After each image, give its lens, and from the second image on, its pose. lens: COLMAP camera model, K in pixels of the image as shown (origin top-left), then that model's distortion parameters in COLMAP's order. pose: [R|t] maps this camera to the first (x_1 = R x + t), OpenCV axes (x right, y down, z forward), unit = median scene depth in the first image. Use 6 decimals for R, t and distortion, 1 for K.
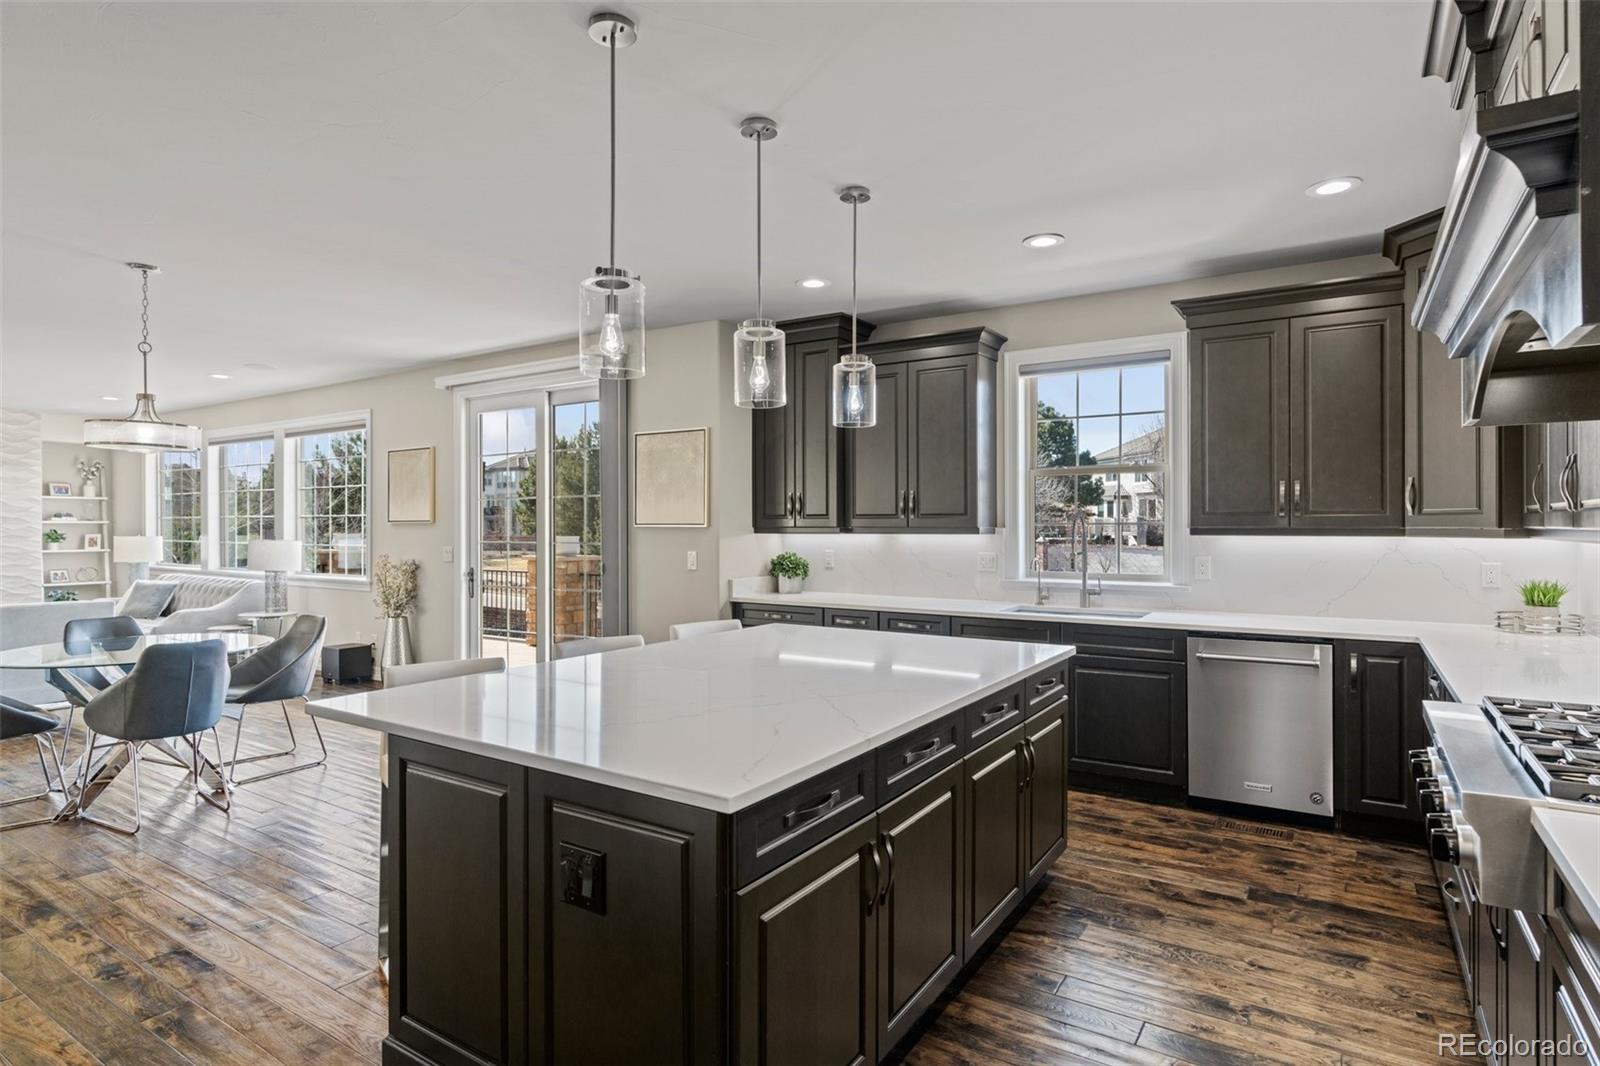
lens RADIAL K [[850.7, 0, 812.2], [0, 850.7, 529.4], [0, 0, 1]] dist [0.000489, 0.000429]
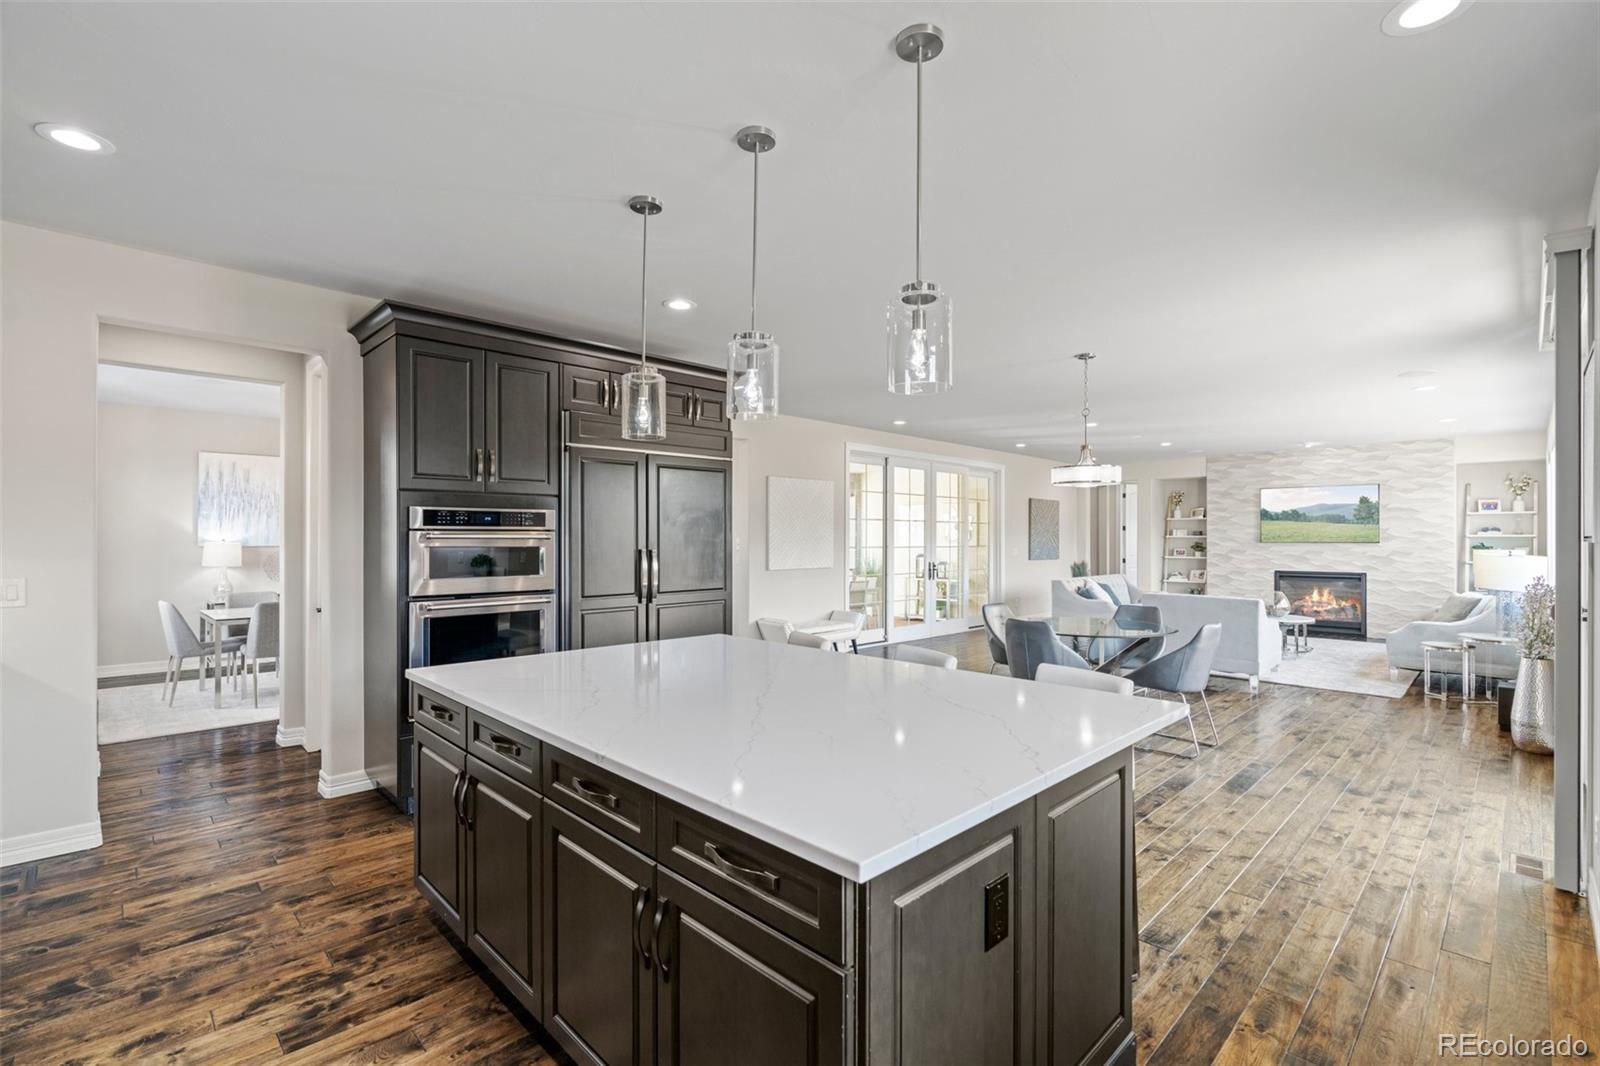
lens RADIAL K [[735.5, 0, 808.5], [0, 735.5, 536.1], [0, 0, 1]] dist [-0.004990, 0.002461]
pose [[-0.204746, -0.003023, -0.978810, 0.221050], [-0.004581, 0.999987, -0.002130, -0.002426], [0.978804, 0.004048, -0.204757, 0.365548]]
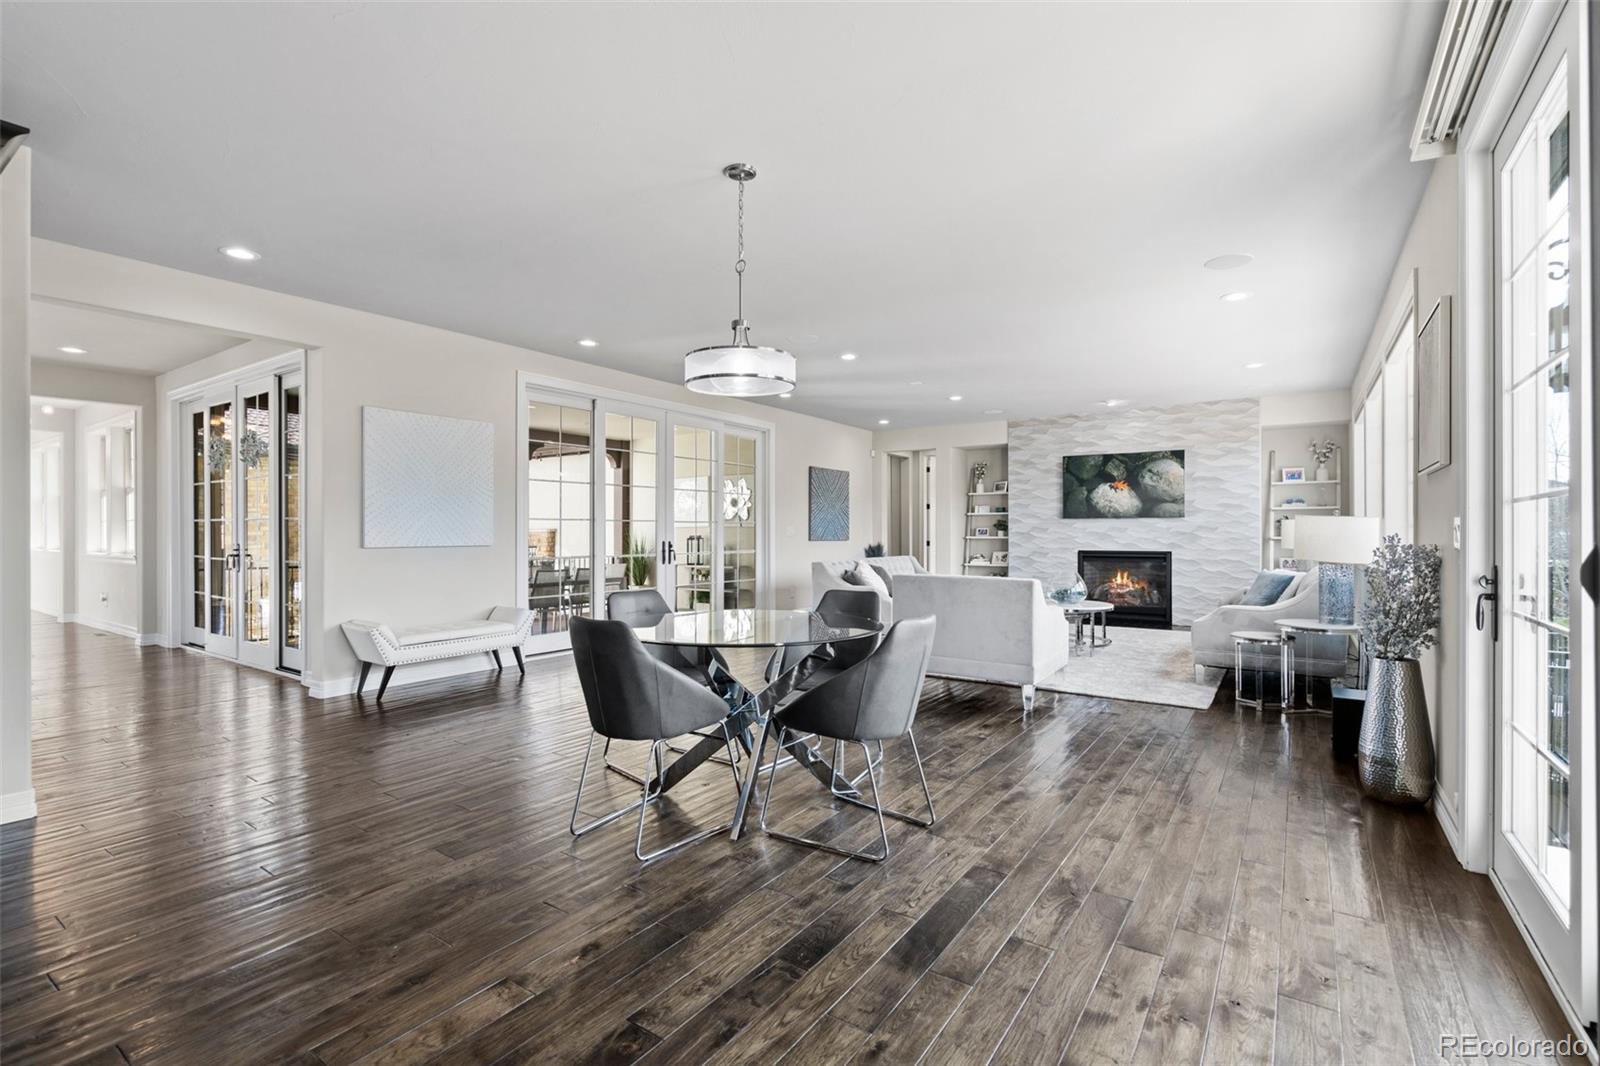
lens RADIAL K [[735.5, 0, 803.8], [0, 735.5, 530.7], [0, 0, 1]] dist [-0.004990, 0.002461]
pose [[-0.025883, -0.002278, -0.999662, -0.032786], [-0.002284, 0.999995, -0.002220, 0.021408], [0.999662, 0.002226, -0.025888, 0.492773]]
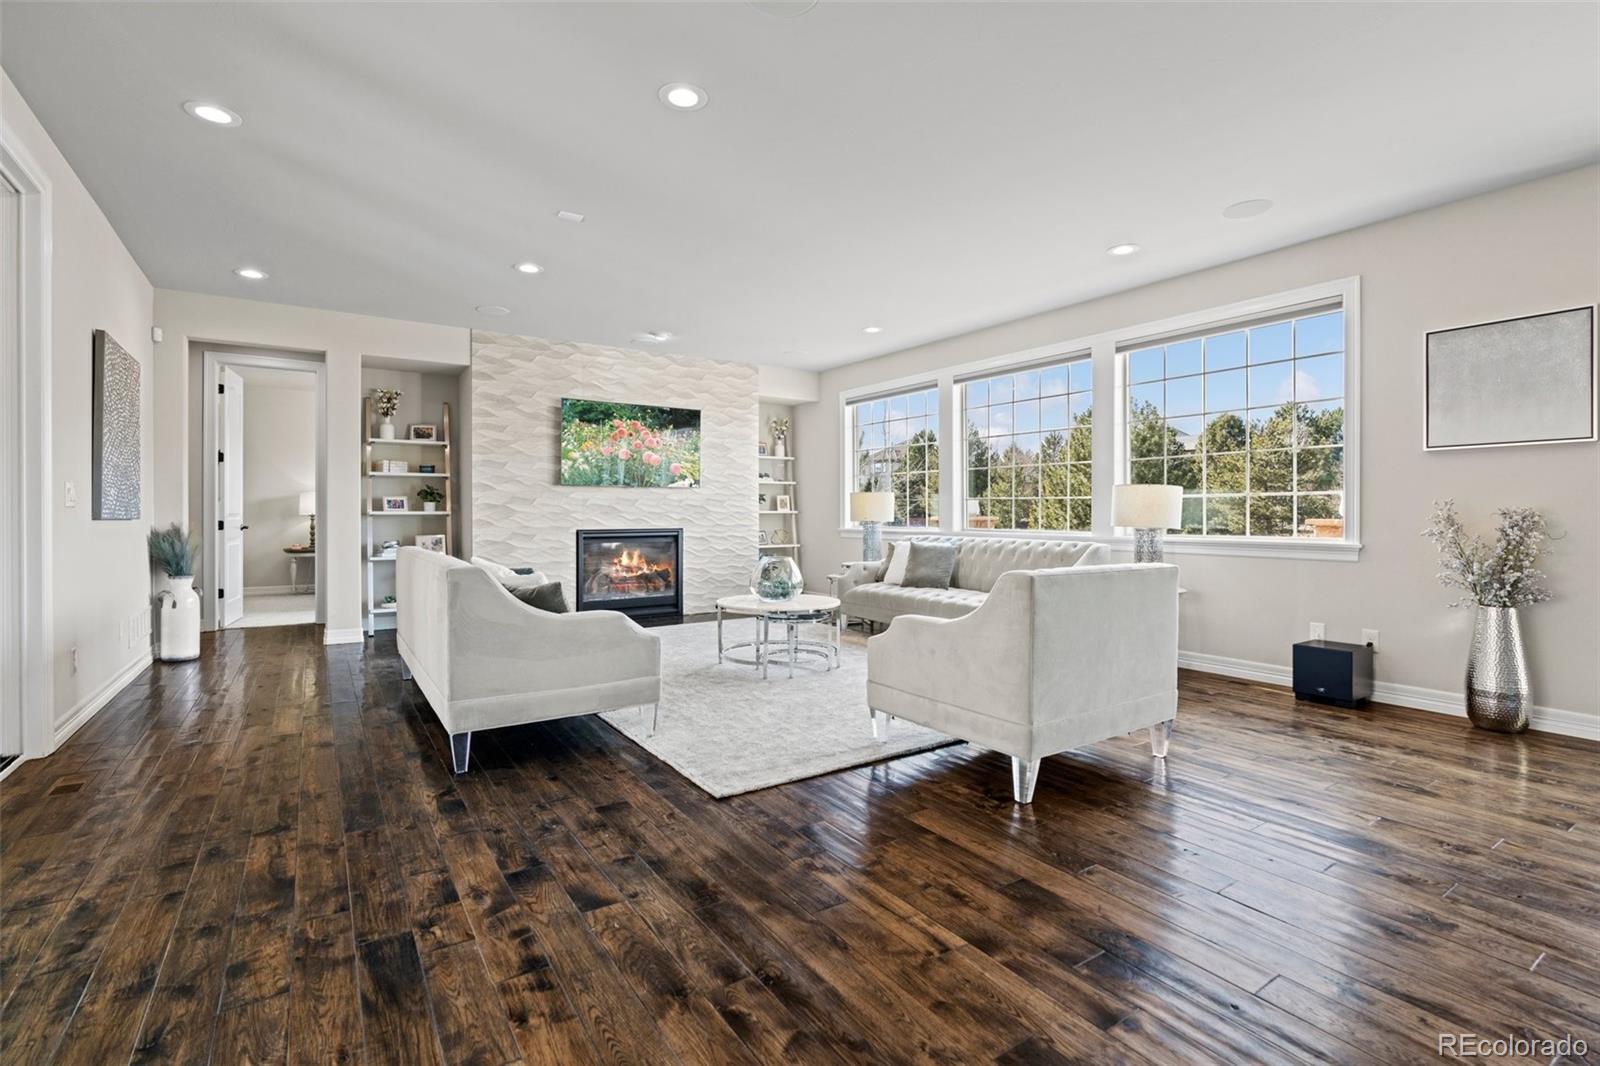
lens RADIAL K [[735.5, 0, 790.0], [0, 735.5, 511.9], [0, 0, 1]] dist [-0.004990, 0.002461]
pose [[0.918633, -0.001914, -0.395107, -0.551973], [0.000035, 0.999989, -0.004762, 0.030730], [0.395112, 0.004361, 0.918623, 0.257238]]
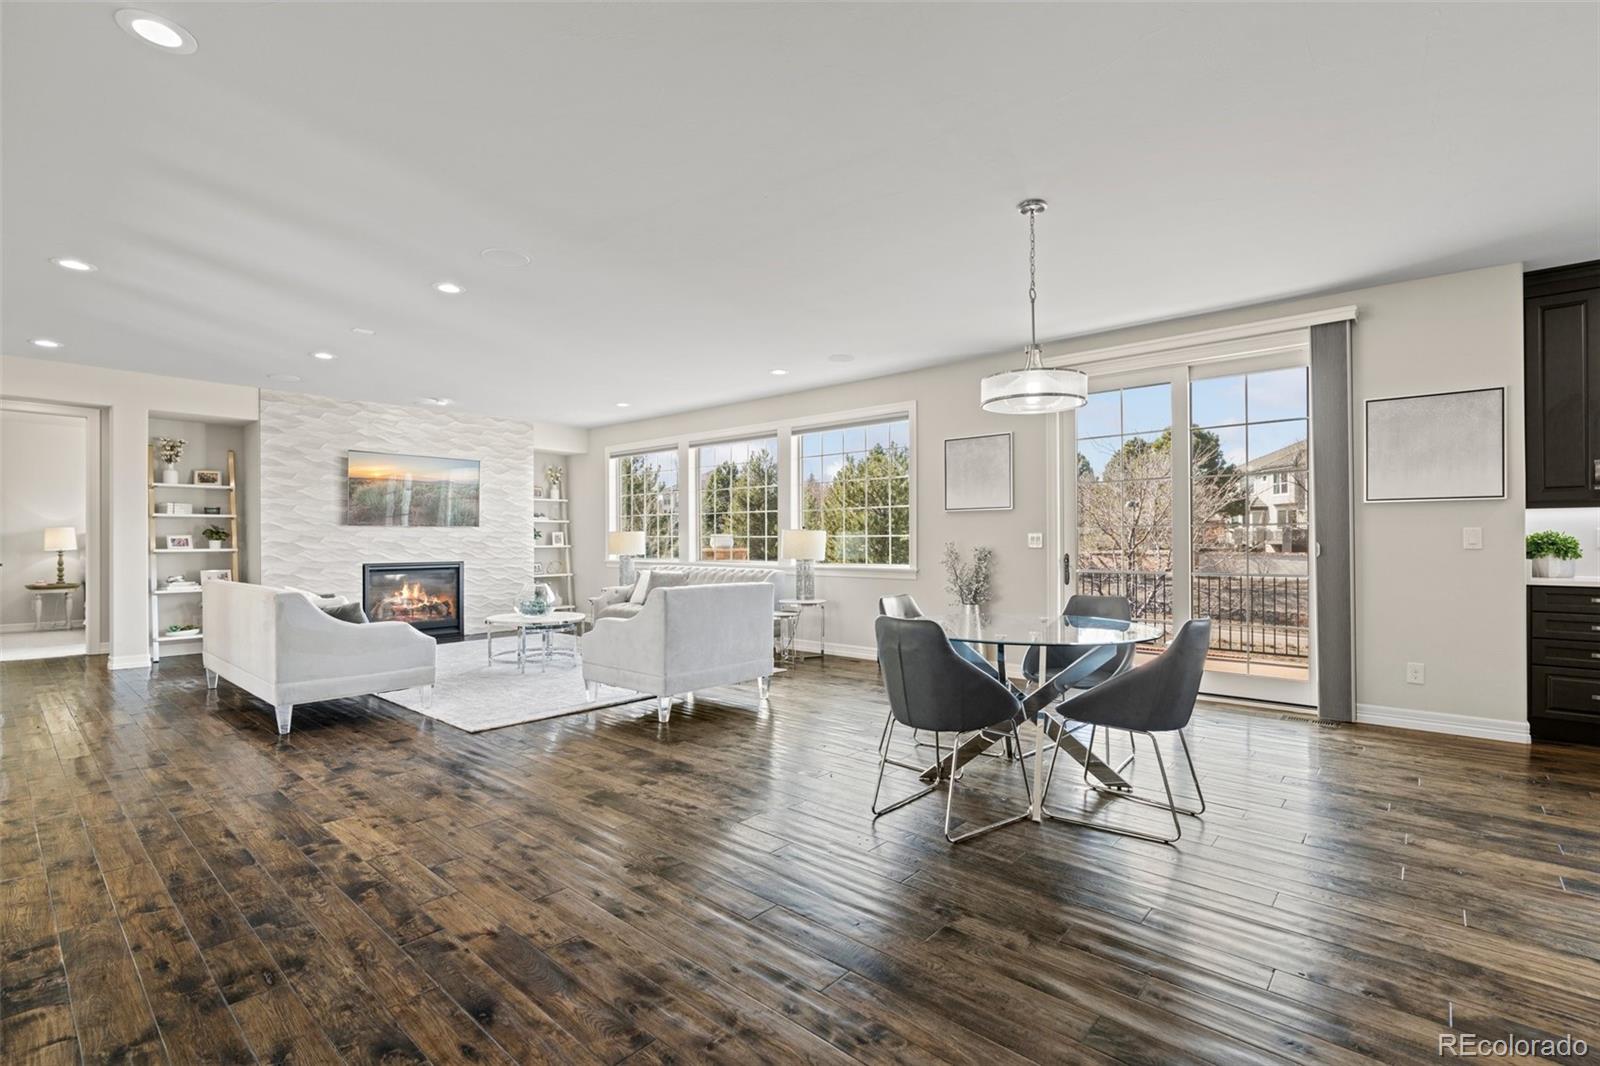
lens RADIAL K [[735.5, 0, 797.3], [0, 735.5, 539.0], [0, 0, 1]] dist [-0.004990, 0.002461]
pose [[0.989963, -0.004143, -0.141266, -0.425243], [0.003405, 0.999979, -0.005462, 0.022961], [0.141286, 0.004926, 0.989957, 0.084045]]
